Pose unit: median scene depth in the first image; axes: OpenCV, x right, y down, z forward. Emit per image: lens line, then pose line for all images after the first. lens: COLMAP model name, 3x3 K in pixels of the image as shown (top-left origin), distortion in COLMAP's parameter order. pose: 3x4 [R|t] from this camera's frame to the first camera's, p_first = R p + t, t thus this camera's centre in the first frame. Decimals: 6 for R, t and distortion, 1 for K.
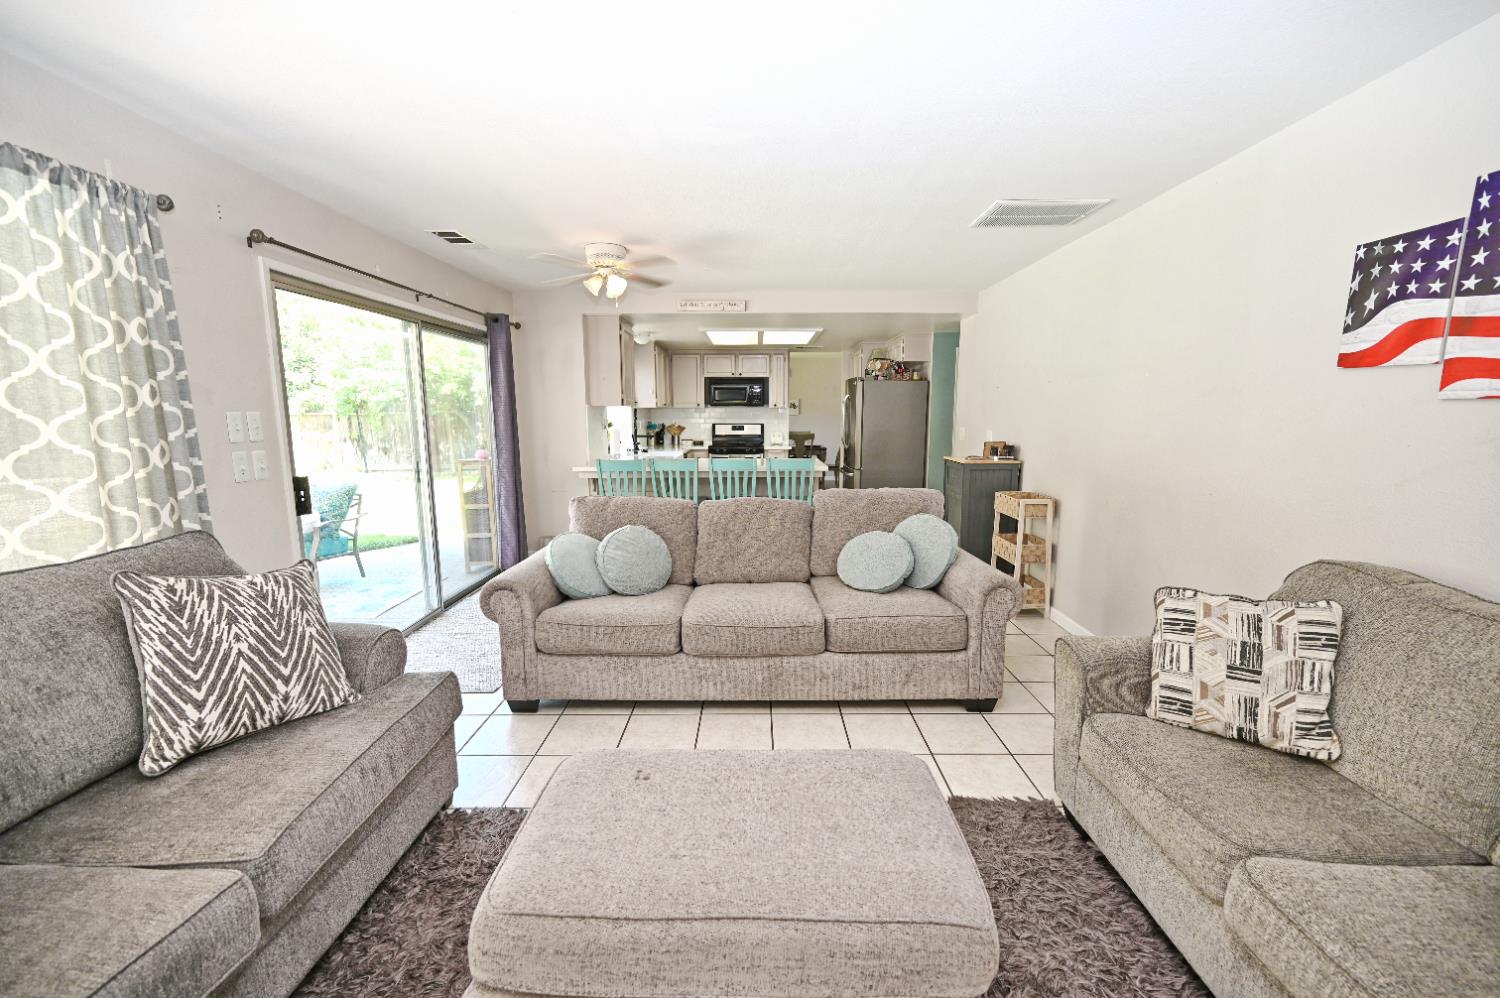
lens RADIAL K [[588.7, 0, 758.2], [0, 588.7, 505.0], [0, 0, 1]] dist [-0.000359, -0.000032]
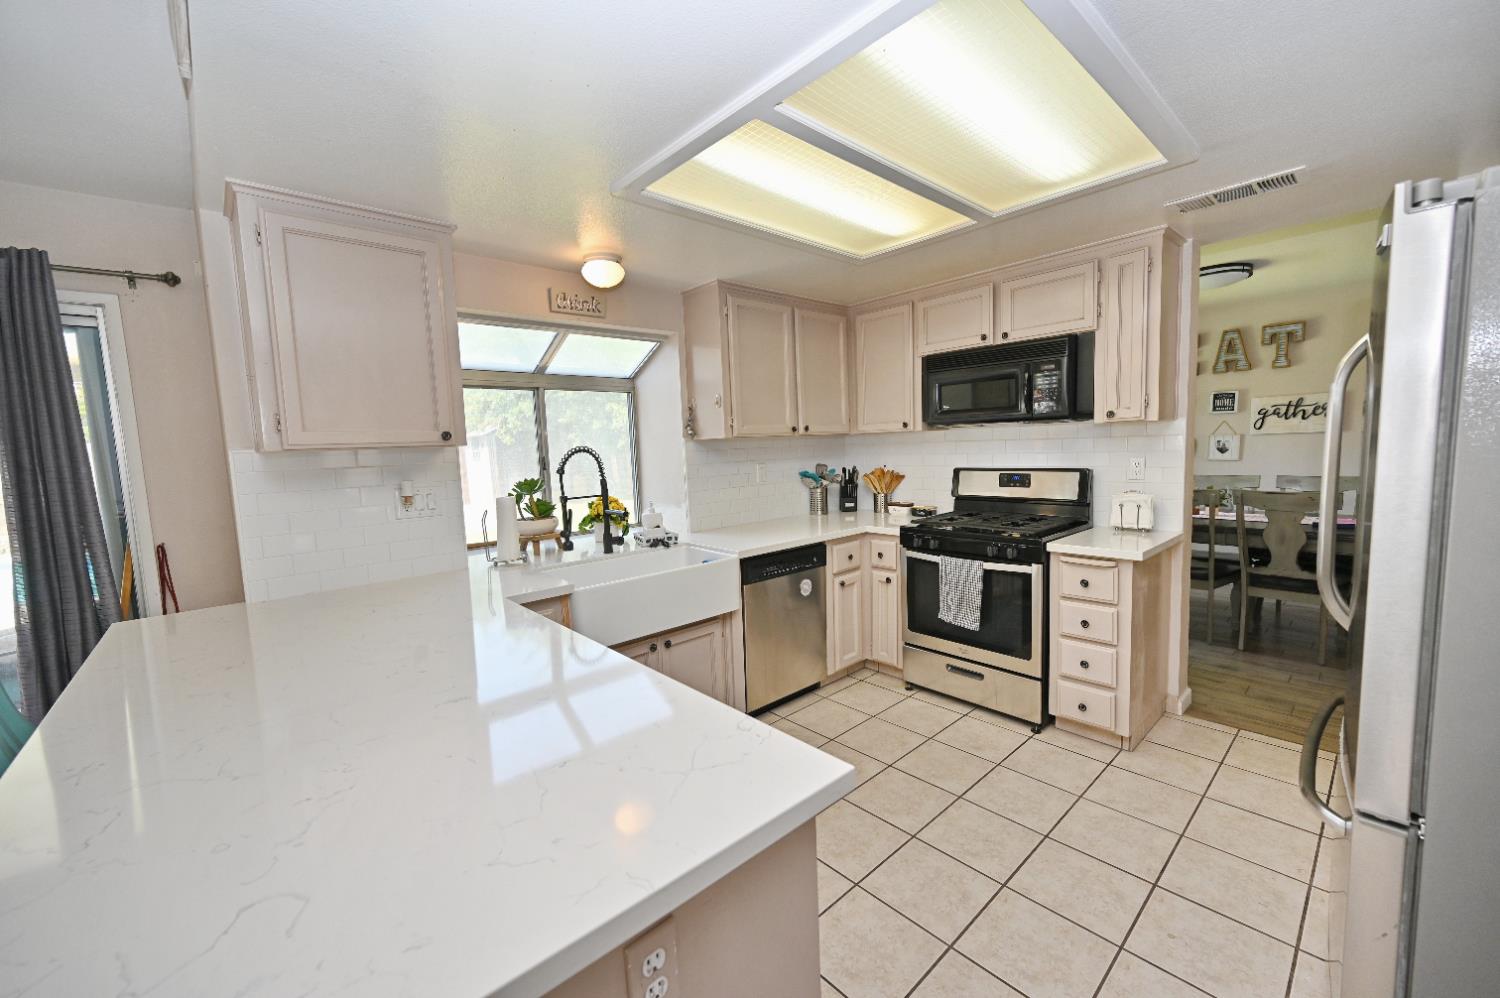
lens RADIAL K [[587.9, 0, 754.6], [0, 587.9, 500.3], [0, 0, 1]] dist [-0.000154, 0.000054]
pose [[0.678034, 0.046125, -0.733582, 0.131519], [-0.079340, 0.996791, -0.010659, -0.100366], [0.730736, 0.065430, 0.679518, 0.619483]]
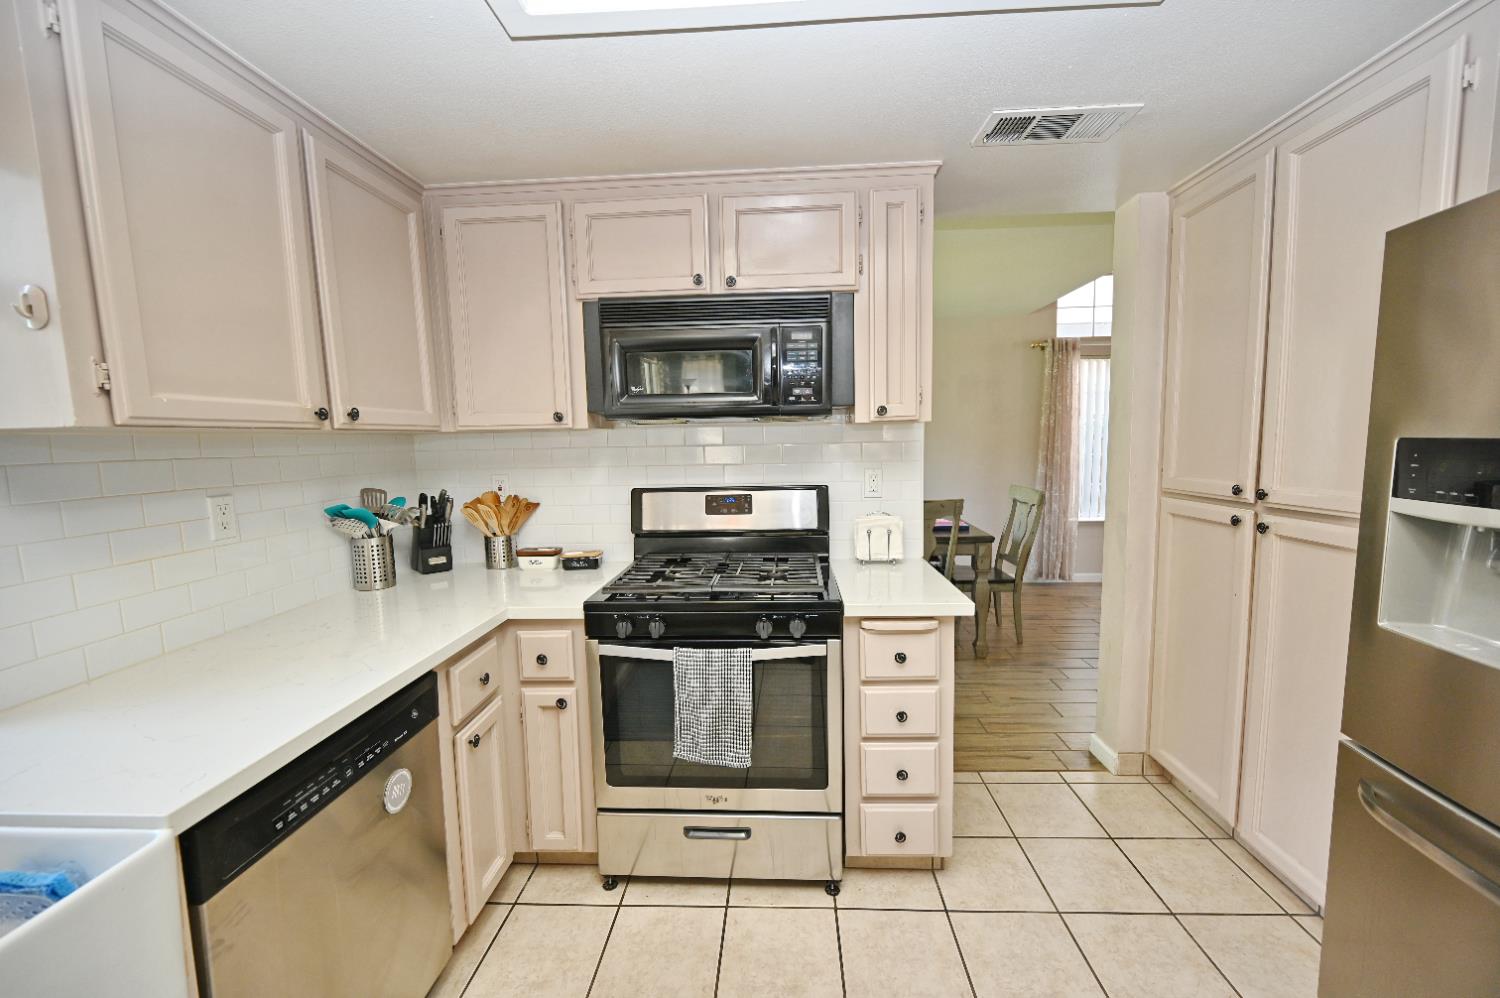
lens RADIAL K [[589.0, 0, 756.7], [0, 589.0, 498.8], [0, 0, 1]] dist [0.003042, 0.000120]
pose [[0.999006, -0.017701, -0.040914, -0.011338], [0.015442, 0.998374, -0.054880, -0.118679], [0.041819, 0.054194, 0.997654, 0.741080]]
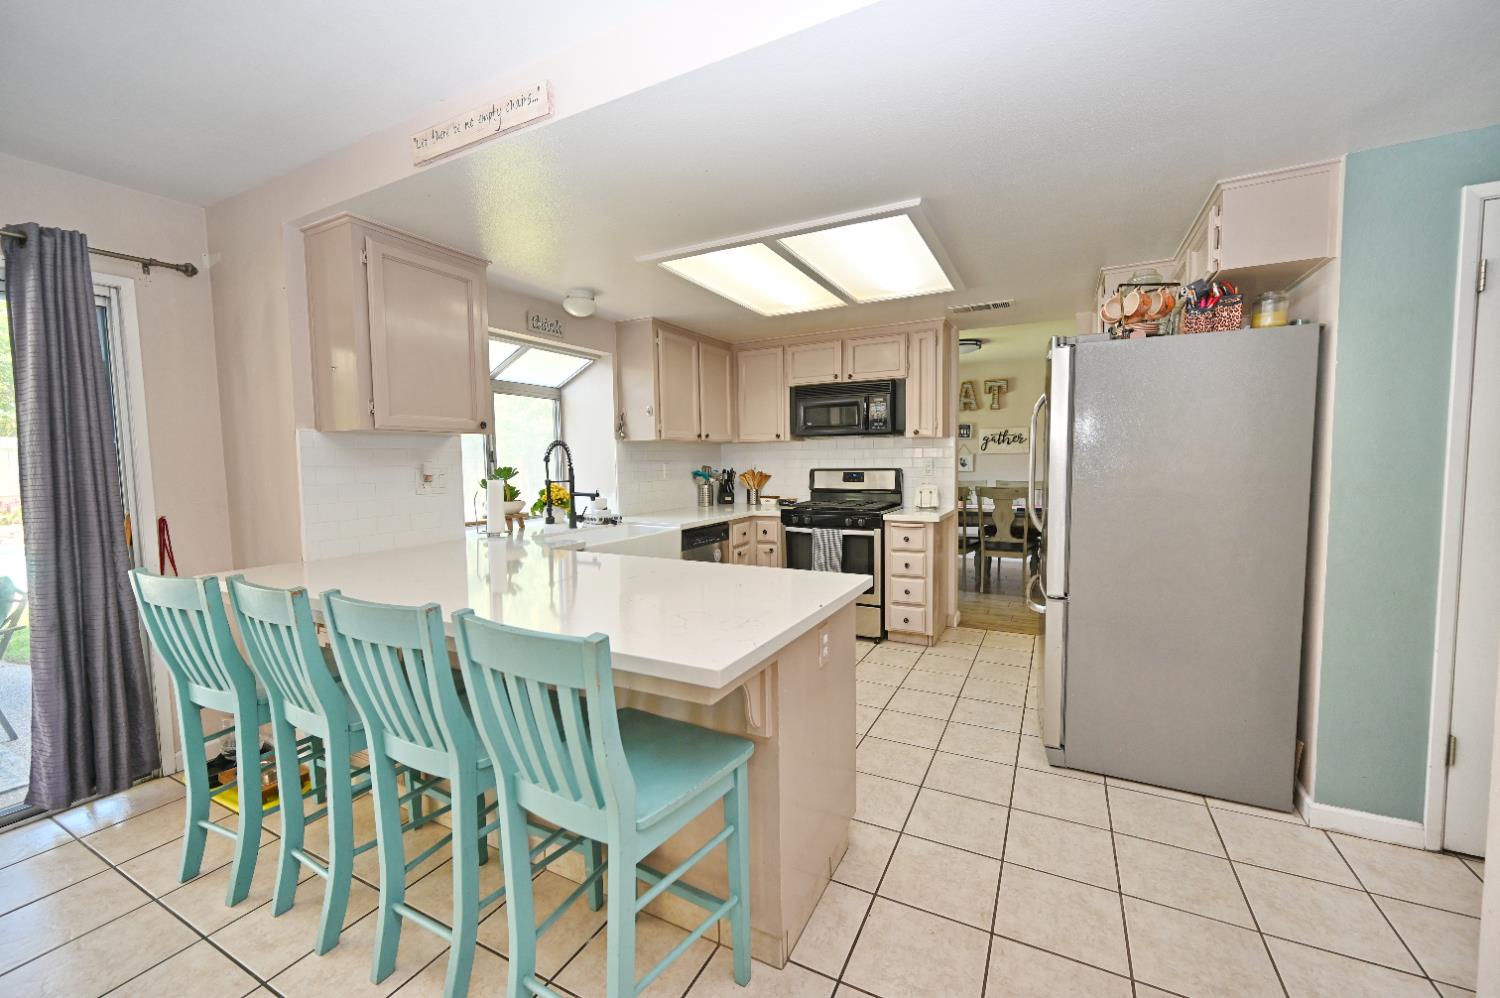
lens RADIAL K [[589.0, 0, 756.7], [0, 589.0, 498.8], [0, 0, 1]] dist [0.003042, 0.000120]
pose [[0.892511, 0.019470, -0.450605, 0.131773], [-0.058455, 0.995635, -0.072761, -0.065868], [0.447221, 0.091280, 0.889754, 0.477506]]
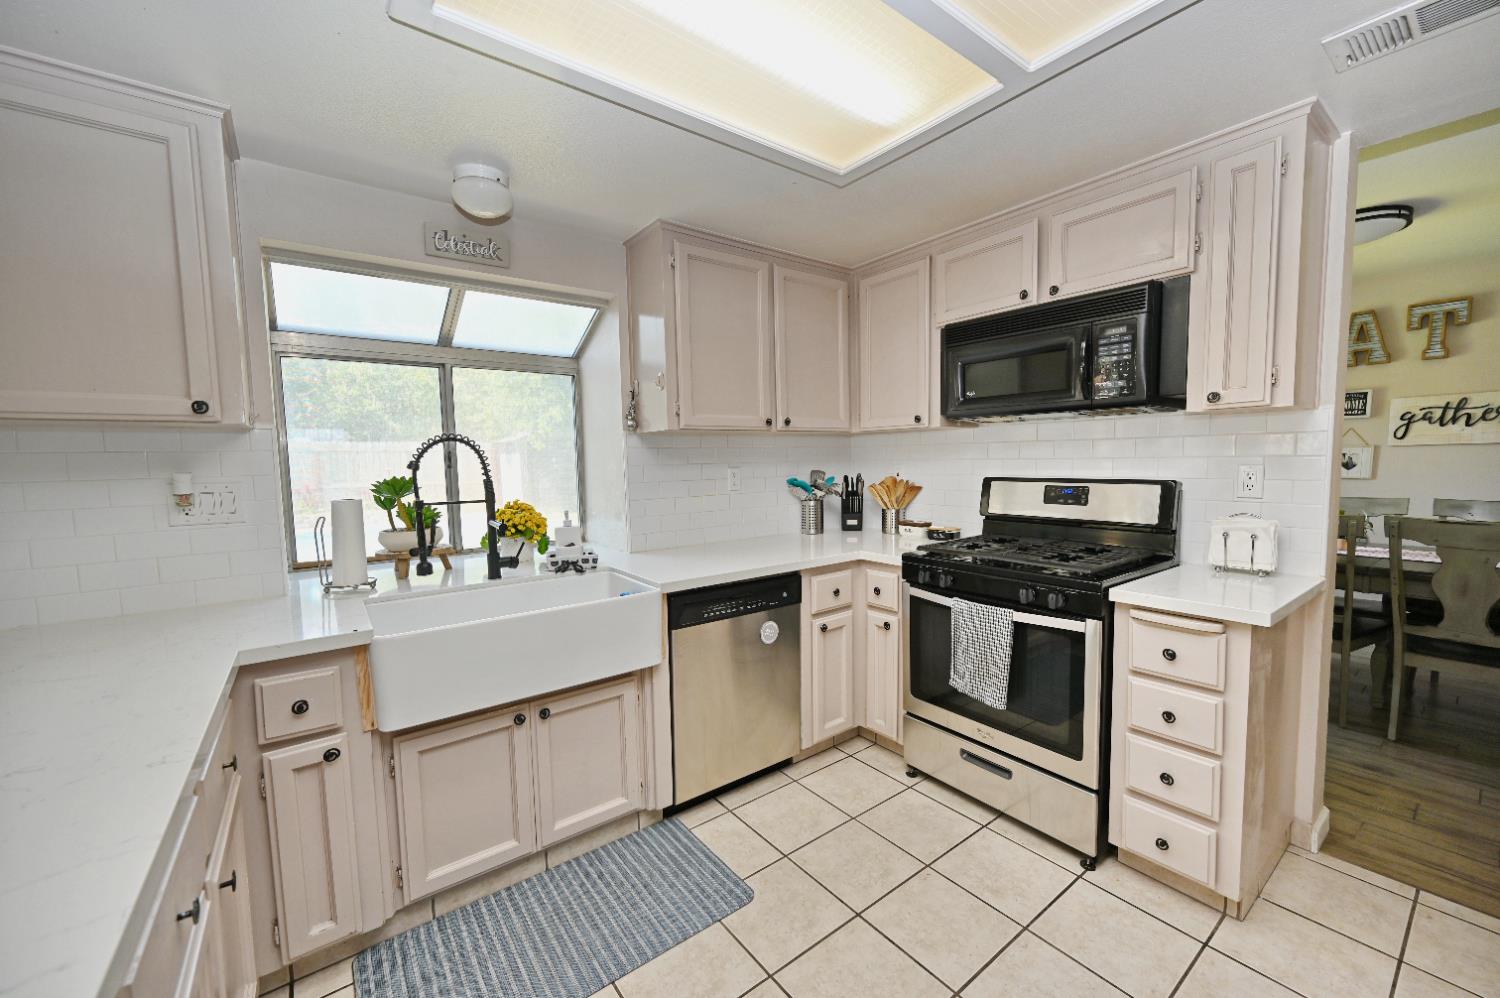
lens RADIAL K [[588.7, 0, 758.2], [0, 588.7, 505.0], [0, 0, 1]] dist [-0.000359, -0.000032]
pose [[0.614022, 0.051640, -0.787598, 0.095052], [-0.106252, 0.994183, -0.017651, -0.105884], [0.782104, 0.094522, 0.615937, 0.717709]]
